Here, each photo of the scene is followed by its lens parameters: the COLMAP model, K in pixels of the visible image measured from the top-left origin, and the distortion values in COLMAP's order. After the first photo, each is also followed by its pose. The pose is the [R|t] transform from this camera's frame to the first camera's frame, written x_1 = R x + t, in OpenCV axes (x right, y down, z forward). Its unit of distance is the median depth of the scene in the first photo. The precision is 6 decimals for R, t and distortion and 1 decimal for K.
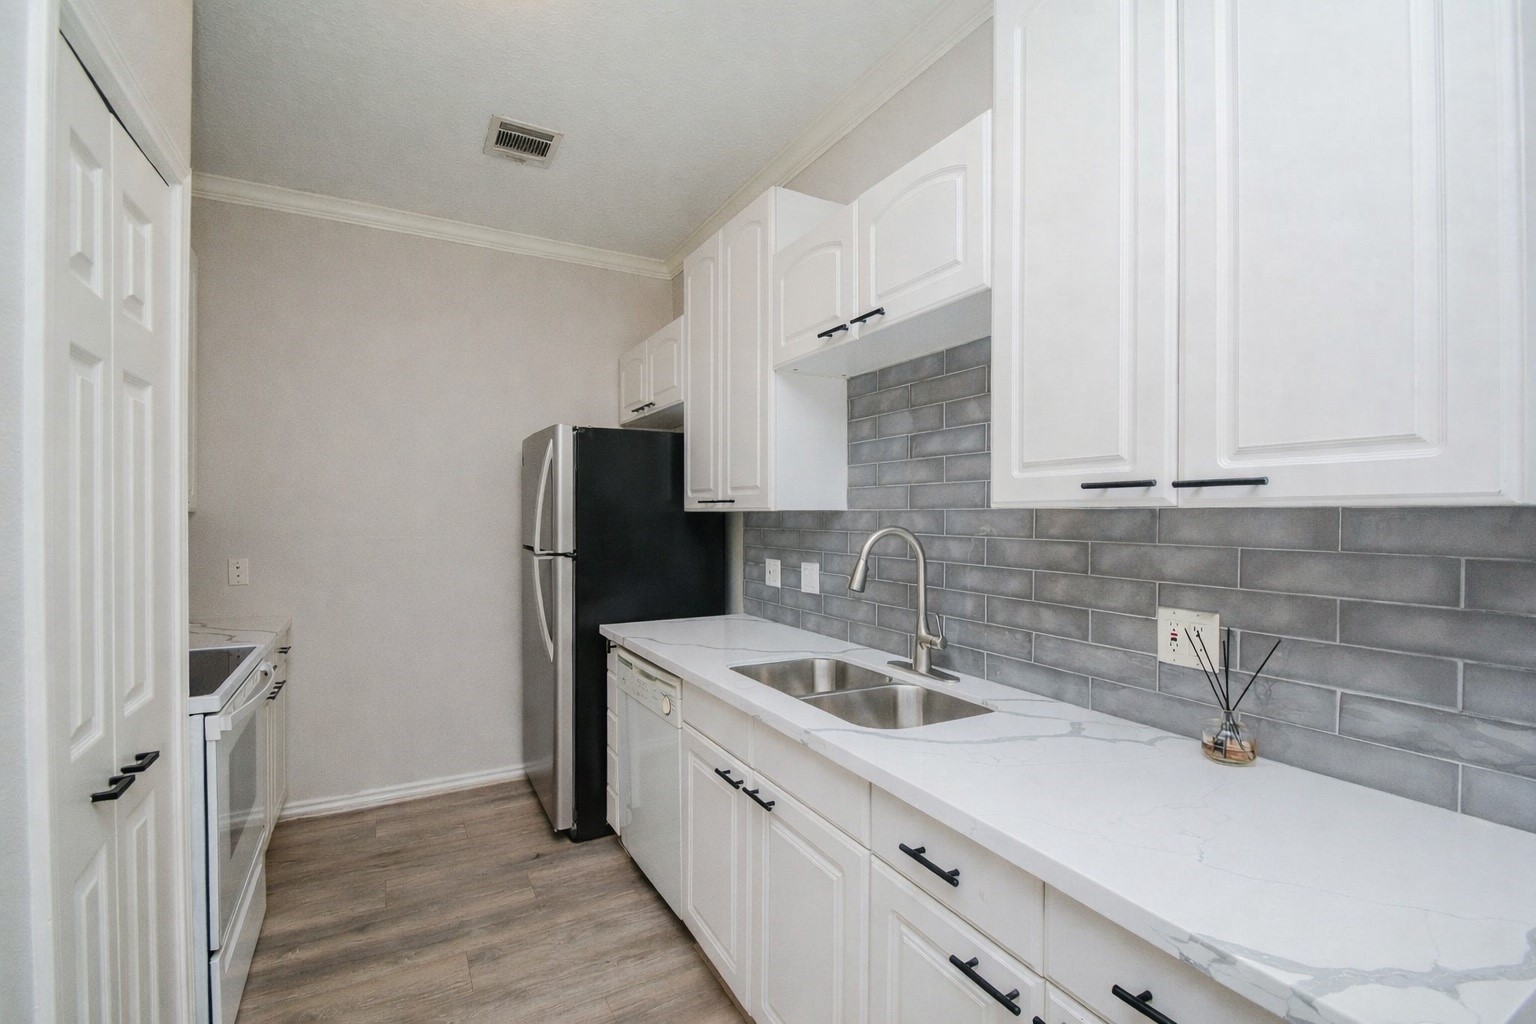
lens RADIAL K [[684.3, 0, 762.1], [0, 684.3, 525.0], [0, 0, 1]] dist [0.033887, -0.025981]
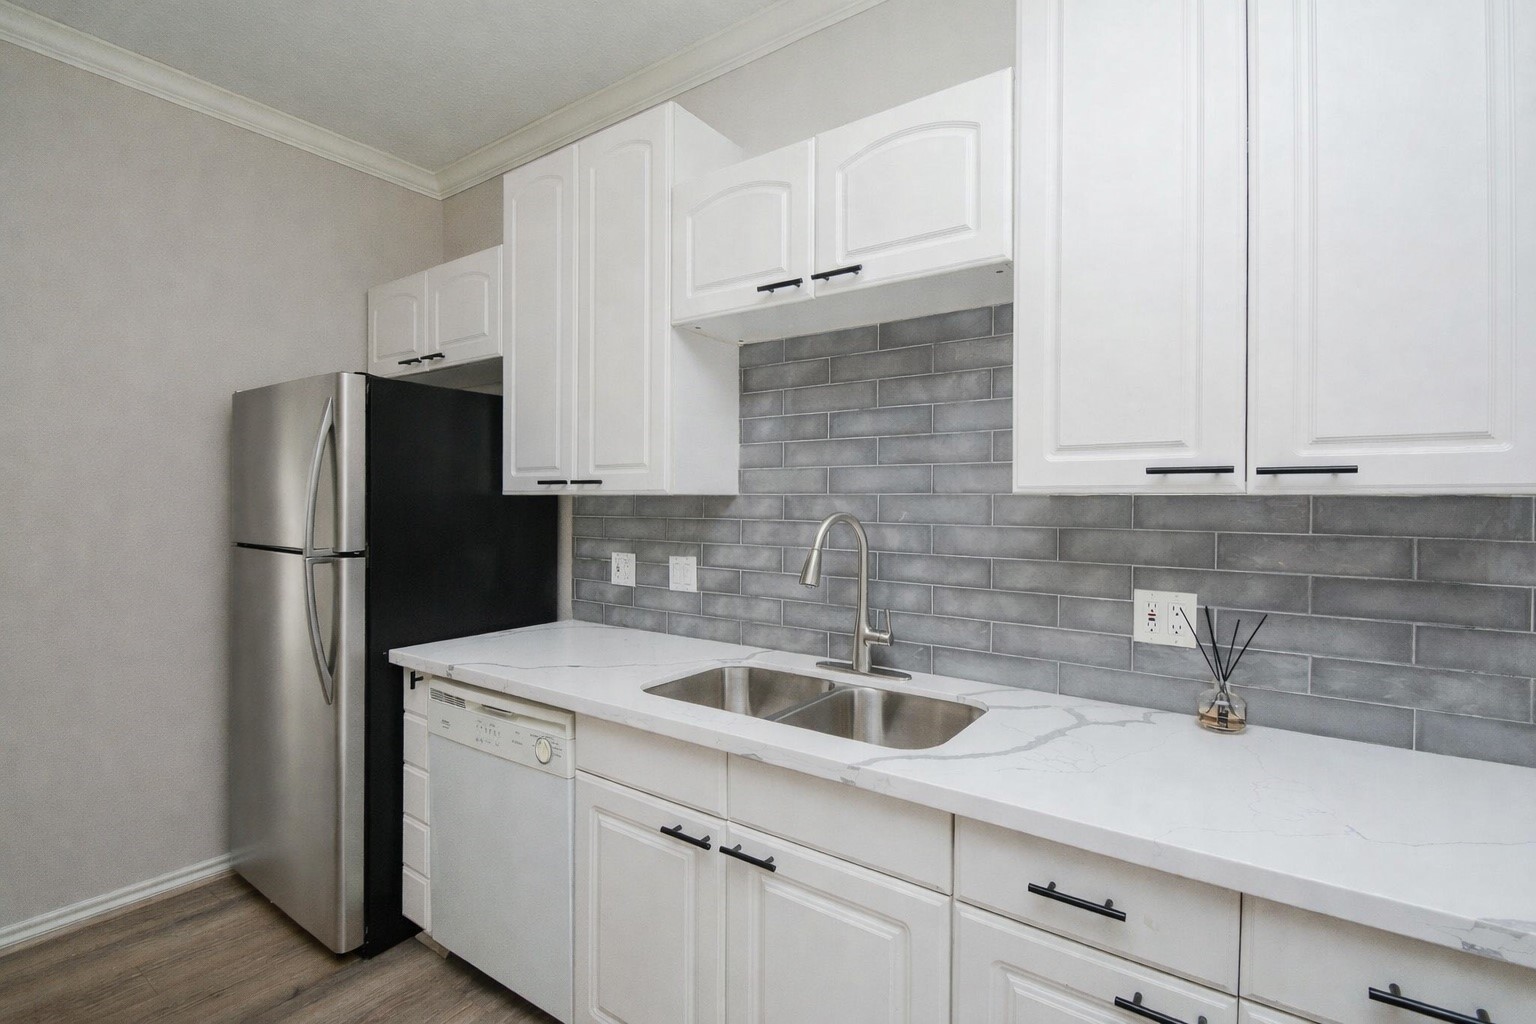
lens RADIAL K [[685.3, 0, 768.0], [0, 685.3, 512.0], [0, 0, 1]] dist [-0.000768, -0.000276]
pose [[0.892070, -0.001097, 0.451896, -0.301470], [0.001575, 0.999999, -0.000682, 0.000713], [-0.451895, 0.001320, 0.892070, 0.249297]]
